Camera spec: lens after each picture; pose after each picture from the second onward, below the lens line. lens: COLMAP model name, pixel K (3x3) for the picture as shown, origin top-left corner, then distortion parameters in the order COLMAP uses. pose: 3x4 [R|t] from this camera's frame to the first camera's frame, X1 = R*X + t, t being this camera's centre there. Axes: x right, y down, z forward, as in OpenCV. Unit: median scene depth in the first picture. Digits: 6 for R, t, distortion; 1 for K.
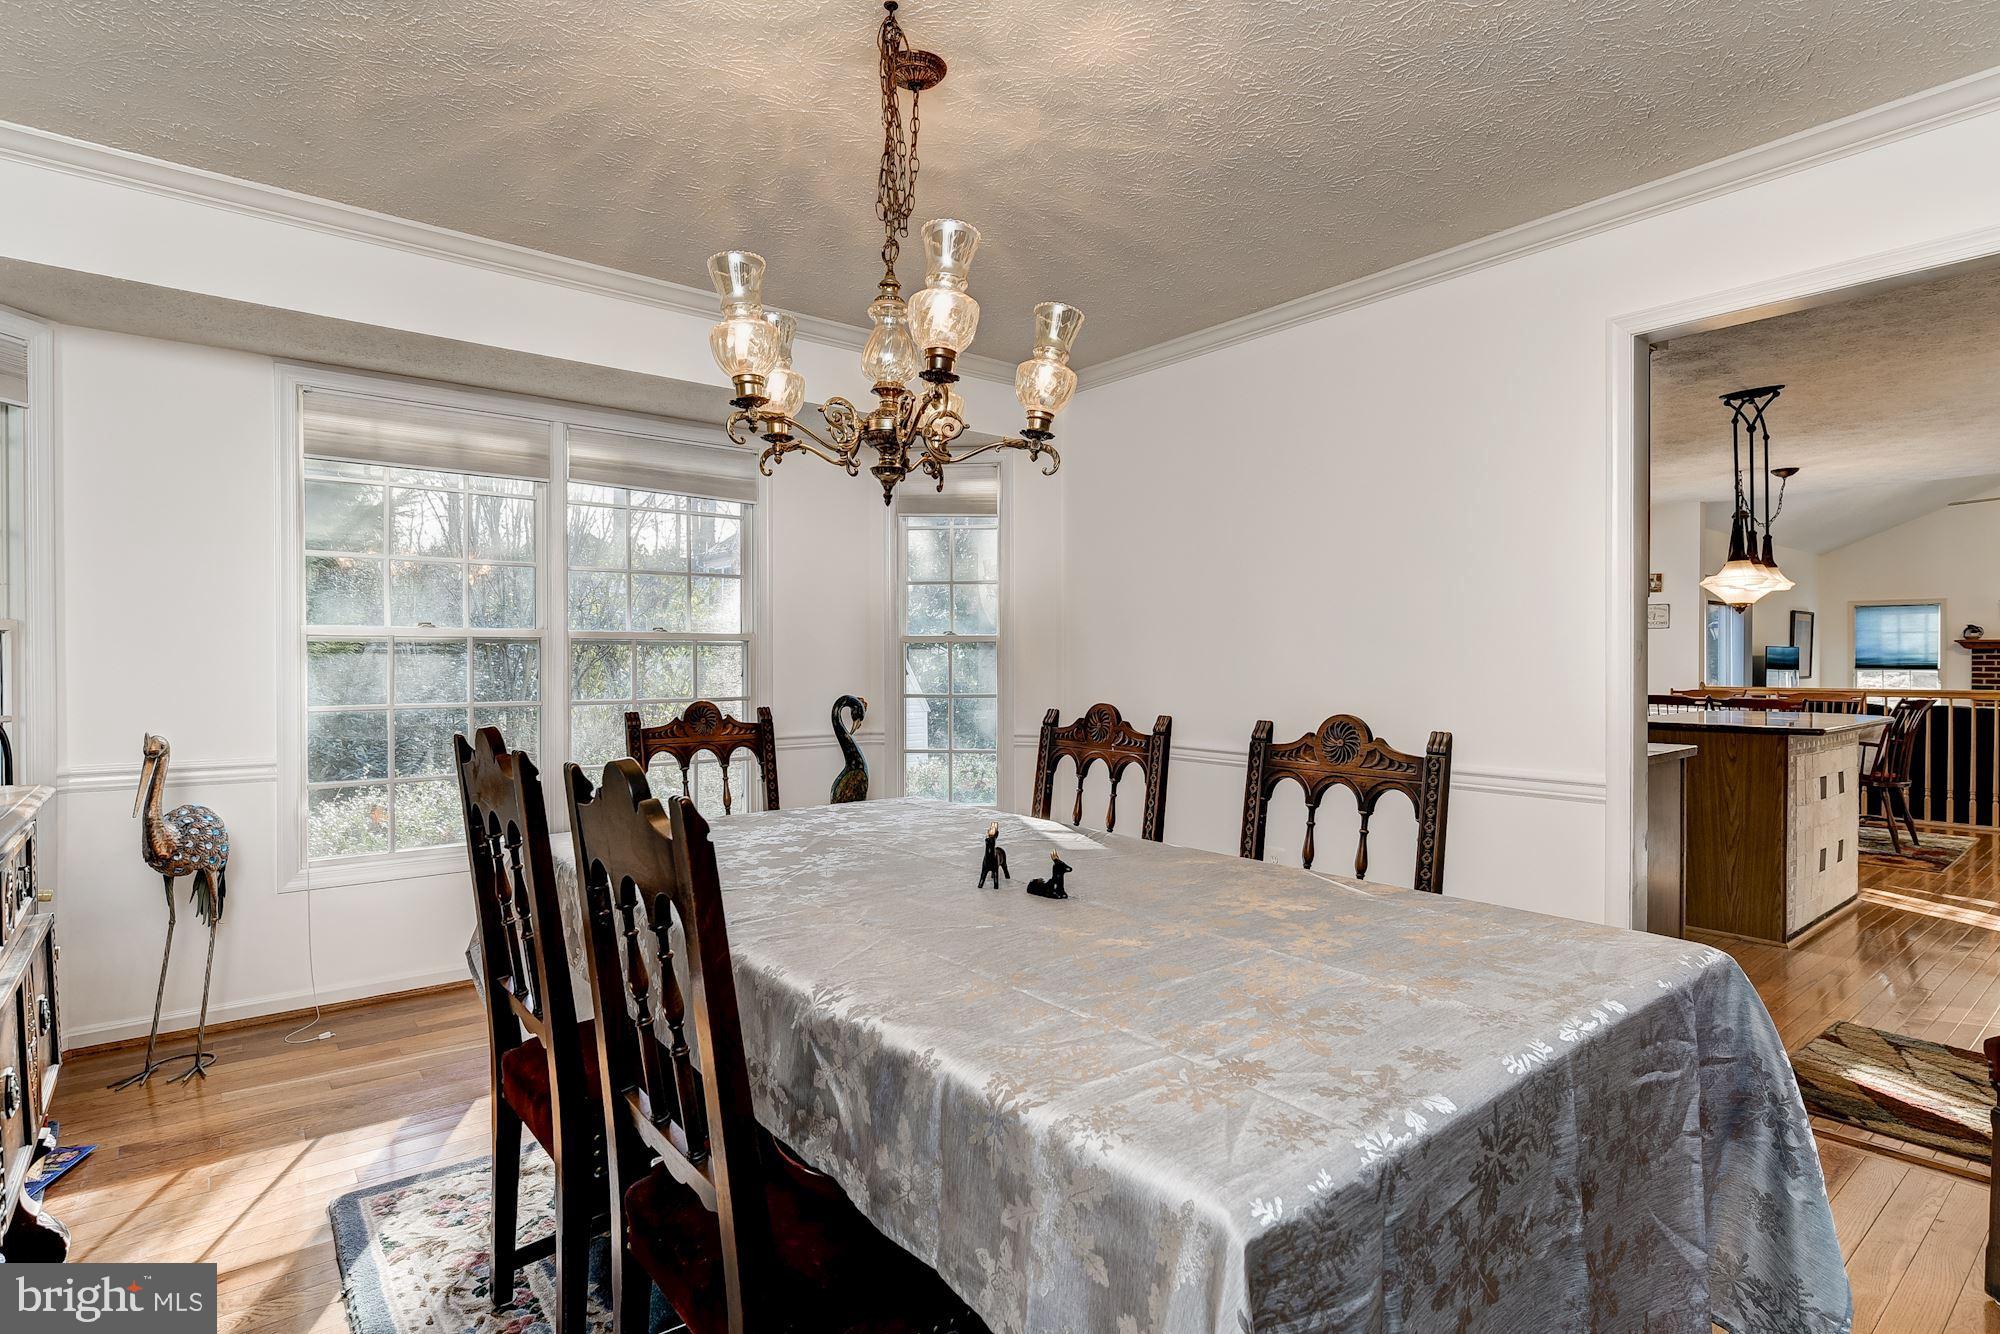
lens RADIAL K [[998.8, 0, 986.1], [0, 998.8, 666.5], [0, 0, 1]] dist [-0.016410, 0.006698]
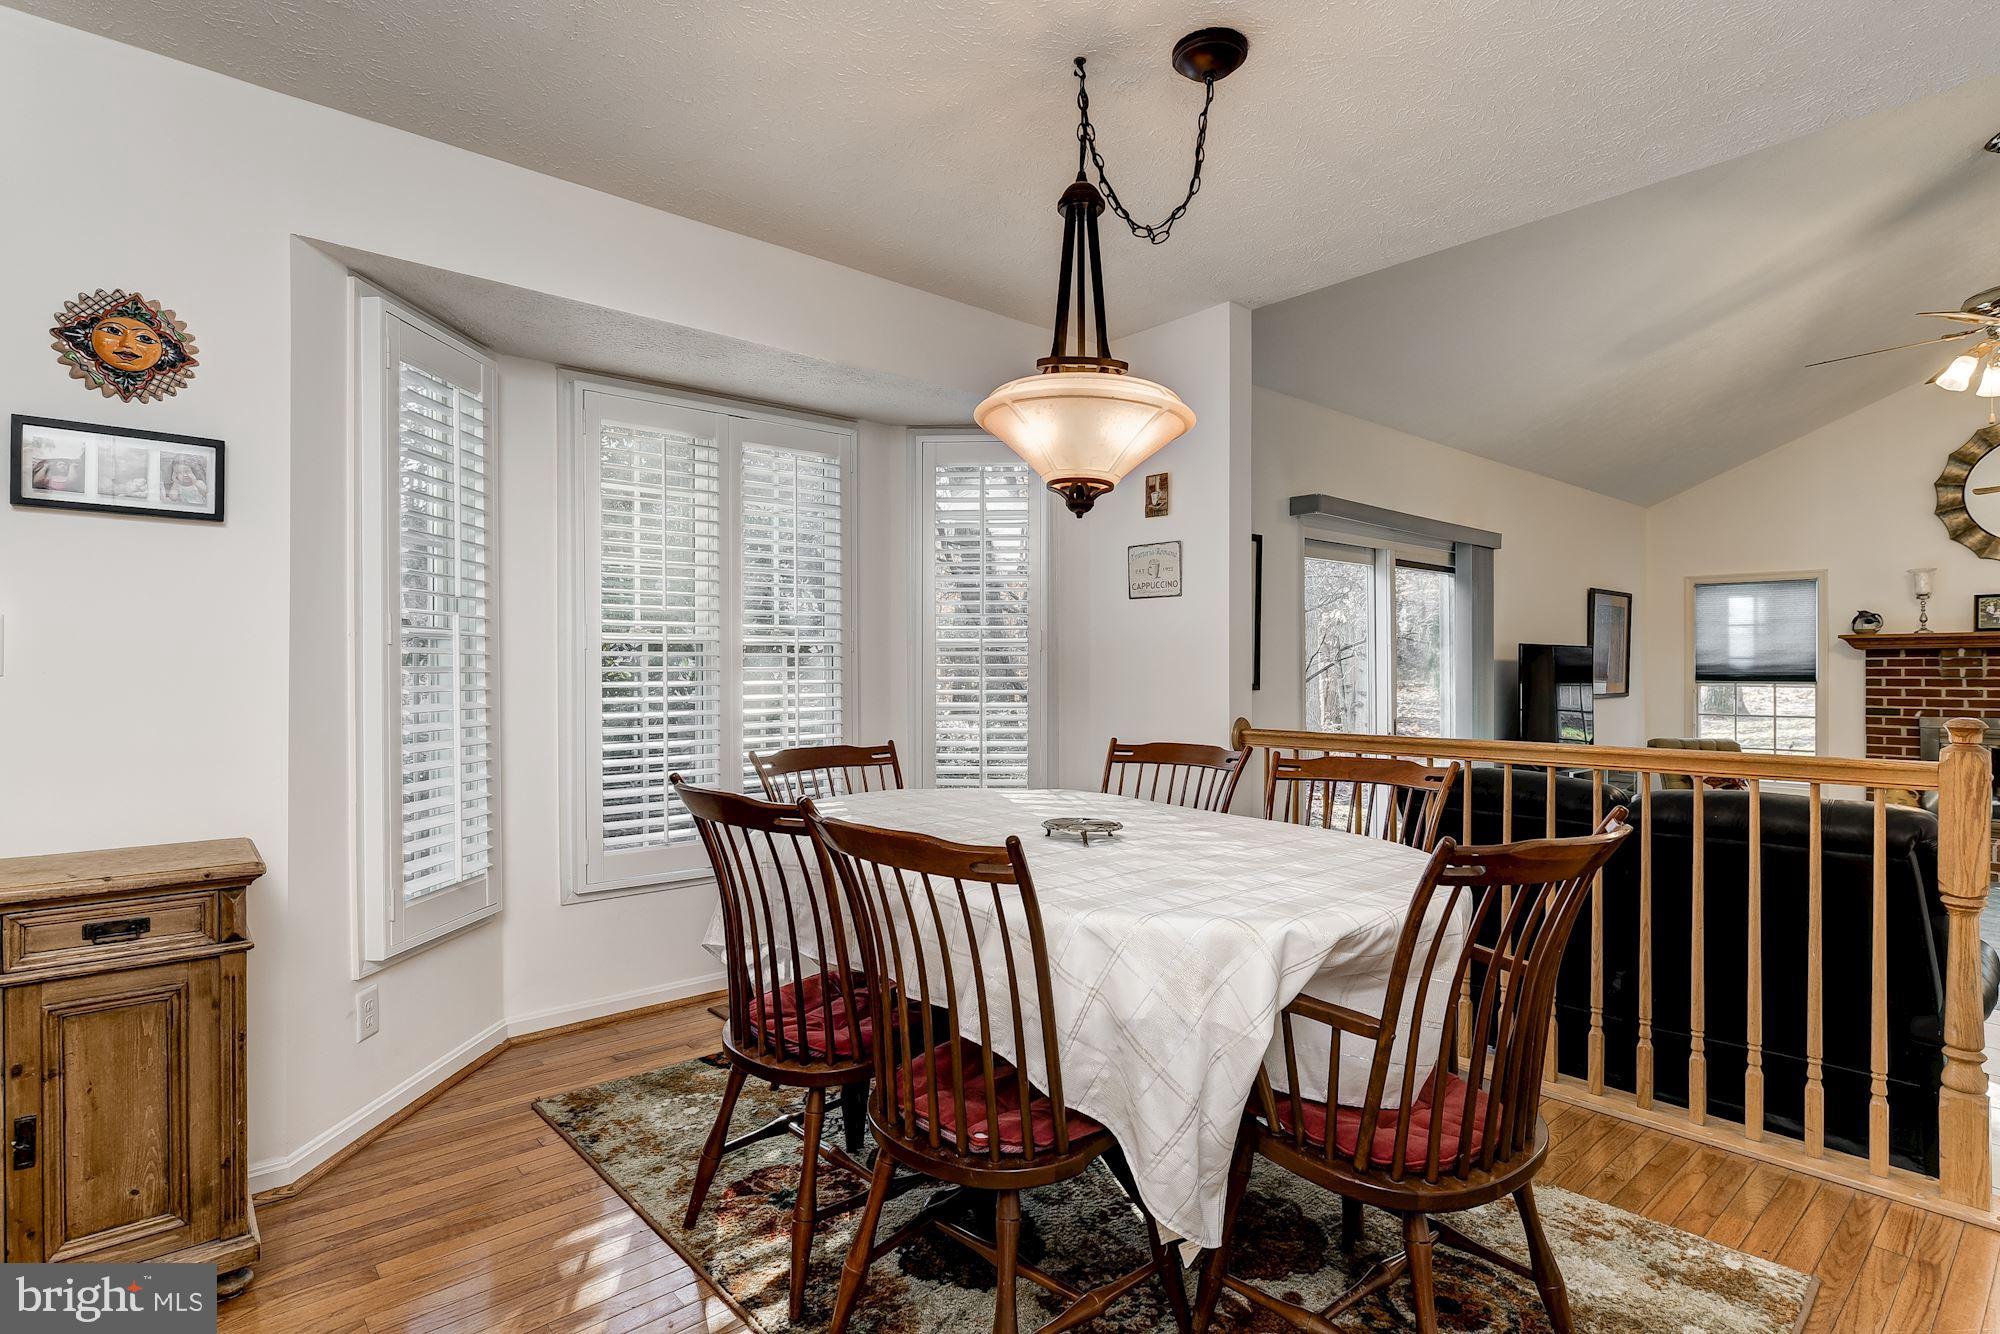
lens RADIAL K [[998.8, 0, 983.4], [0, 998.8, 665.4], [0, 0, 1]] dist [-0.016410, 0.006698]
pose [[0.998351, -0.002674, 0.057348, 0.408969], [0.003186, 0.999956, -0.008840, -0.004212], [-0.057322, 0.009008, 0.998315, 0.412130]]
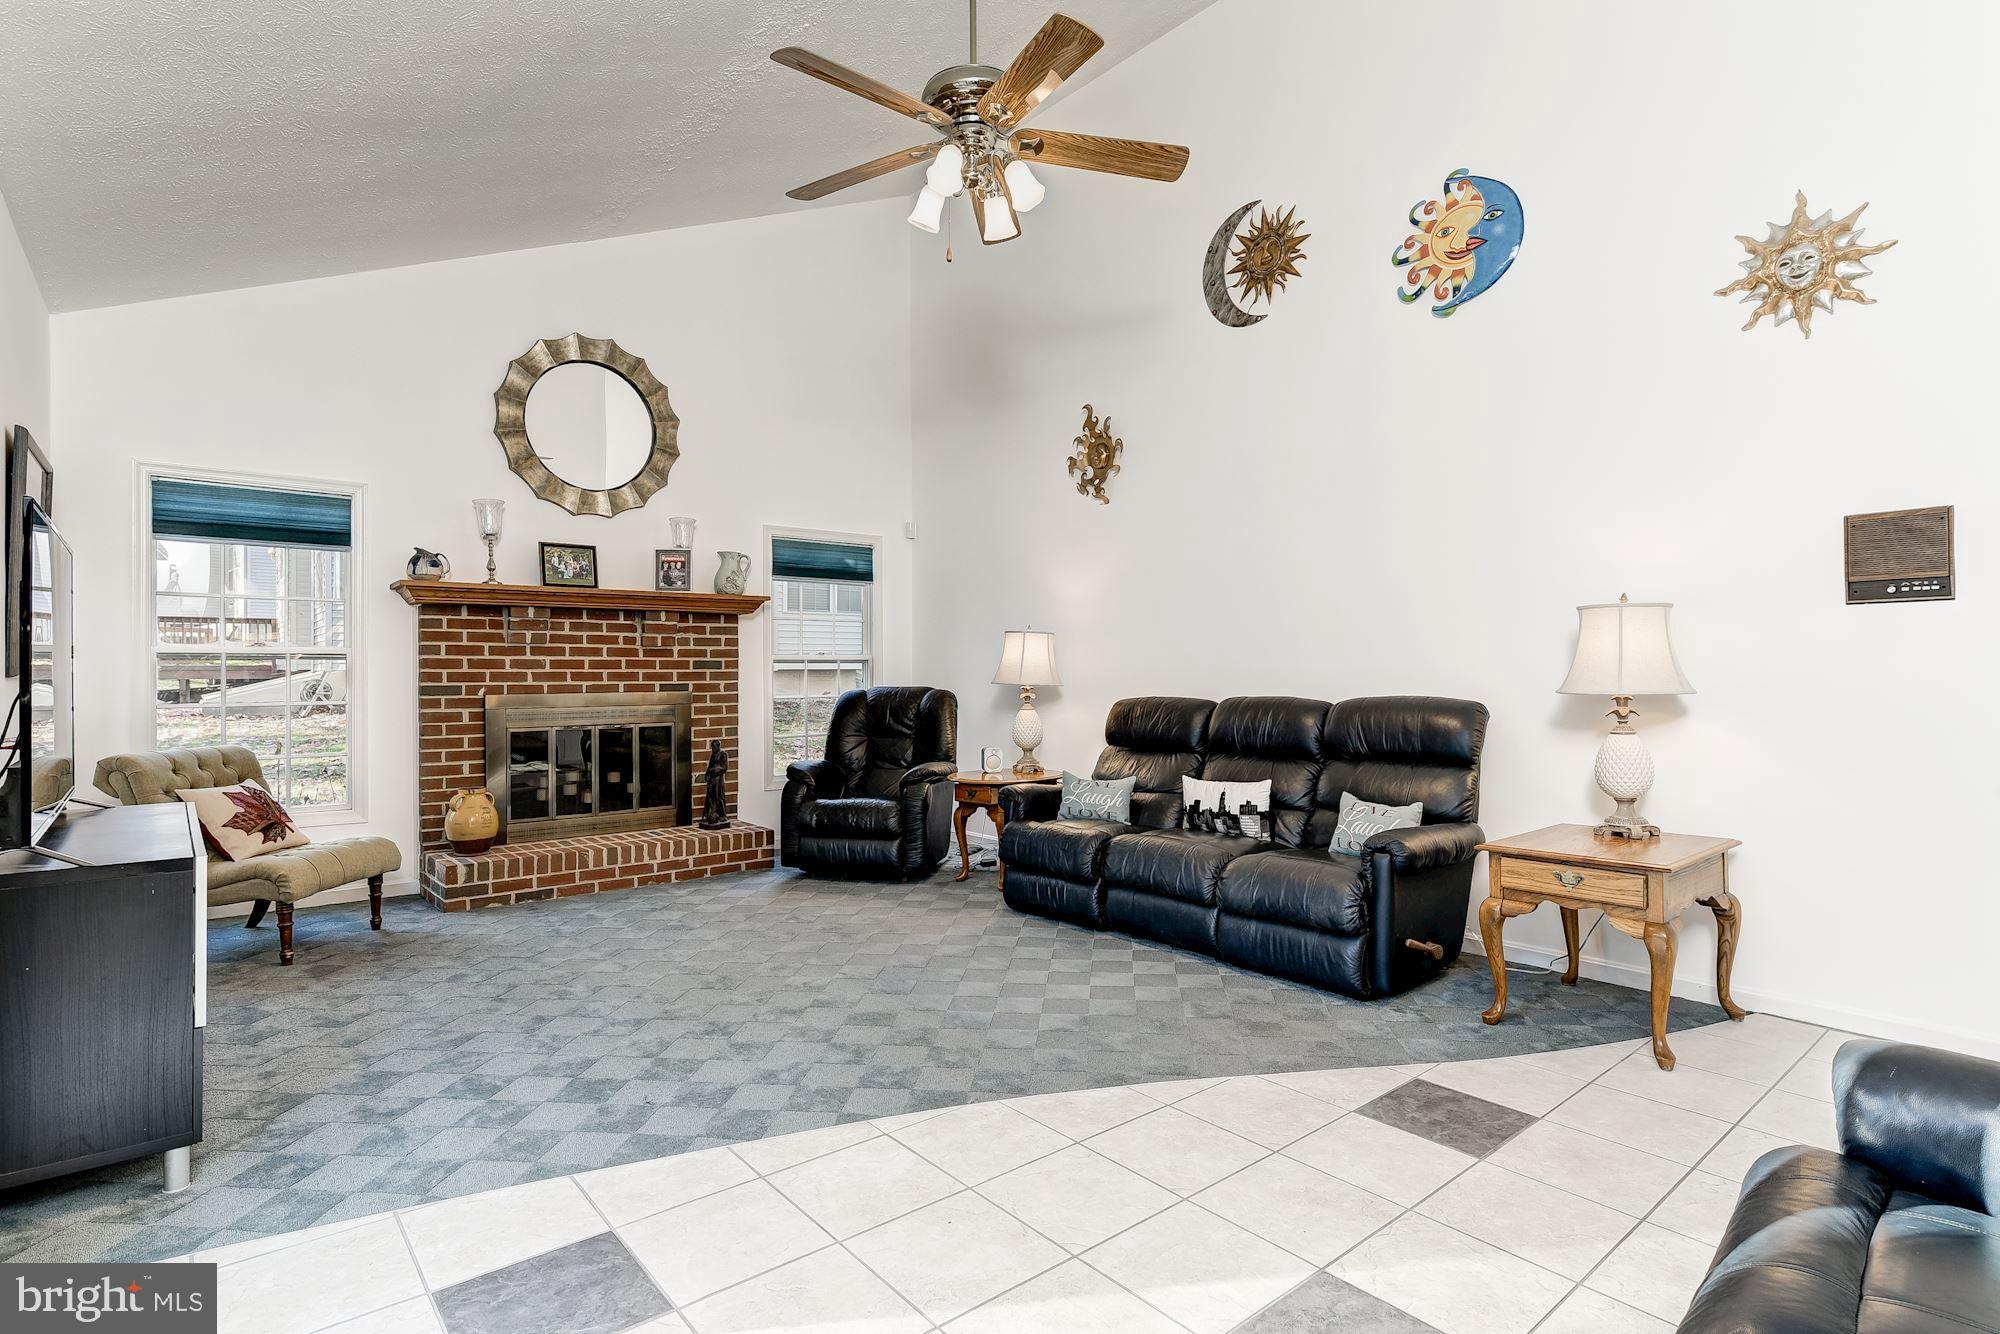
lens RADIAL K [[998.8, 0, 998.4], [0, 998.8, 673.3], [0, 0, 1]] dist [-0.016410, 0.006698]
pose [[-0.024748, -0.008274, 0.999659, 0.548230], [0.004634, 0.999954, 0.008391, 0.010613], [-0.999683, 0.004840, -0.024708, 0.755040]]
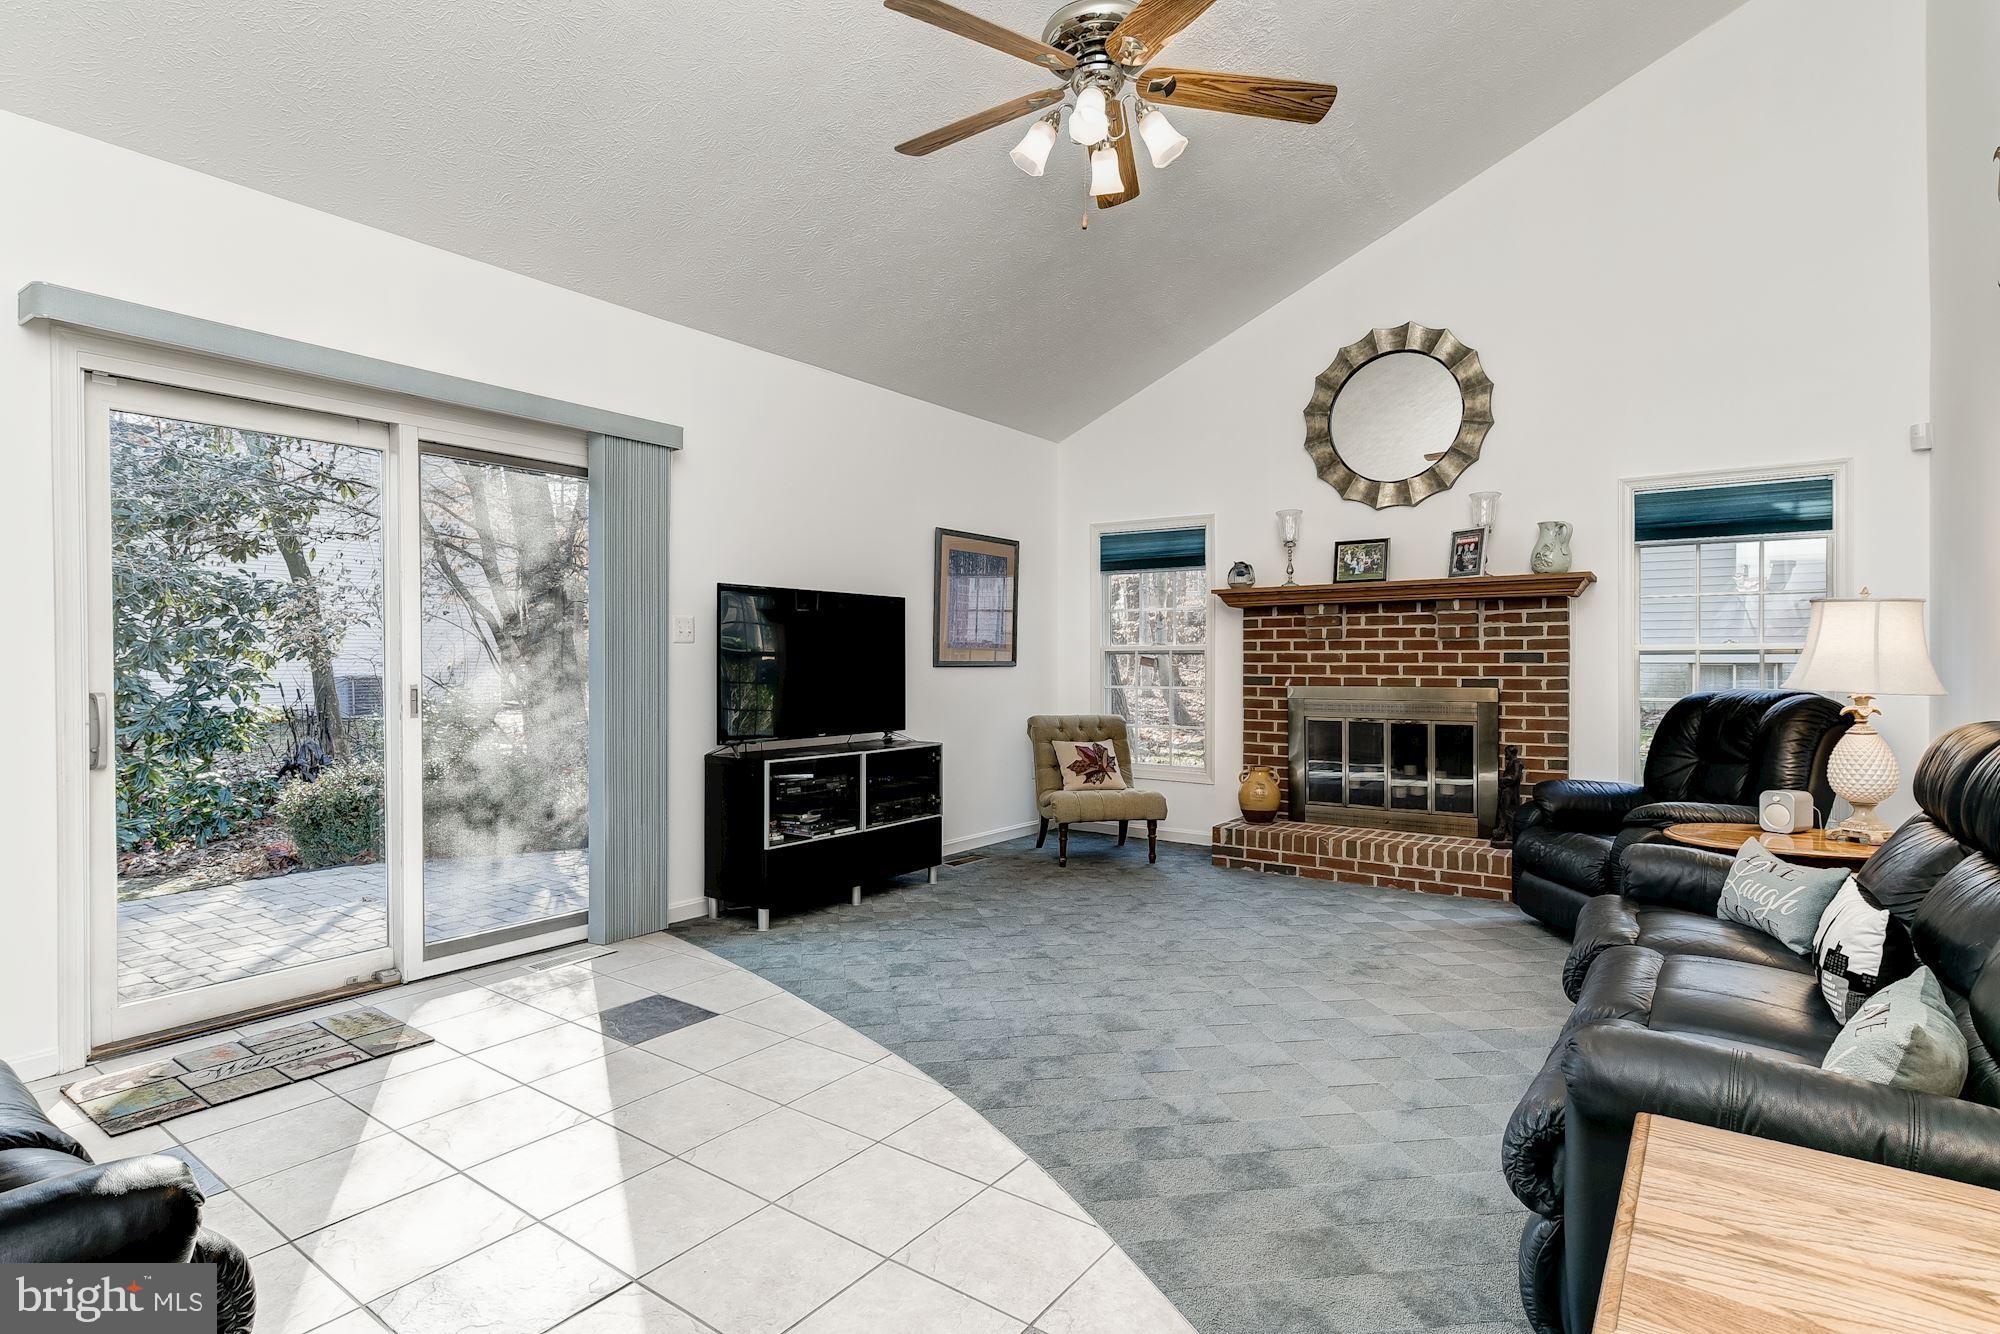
lens RADIAL K [[998.8, 0, 991.9], [0, 998.8, 671.0], [0, 0, 1]] dist [-0.016410, 0.006698]
pose [[0.963280, -0.005089, 0.268449, 0.726395], [0.003767, 0.999978, 0.005441, 0.012466], [-0.268471, -0.004230, 0.963278, 0.525701]]
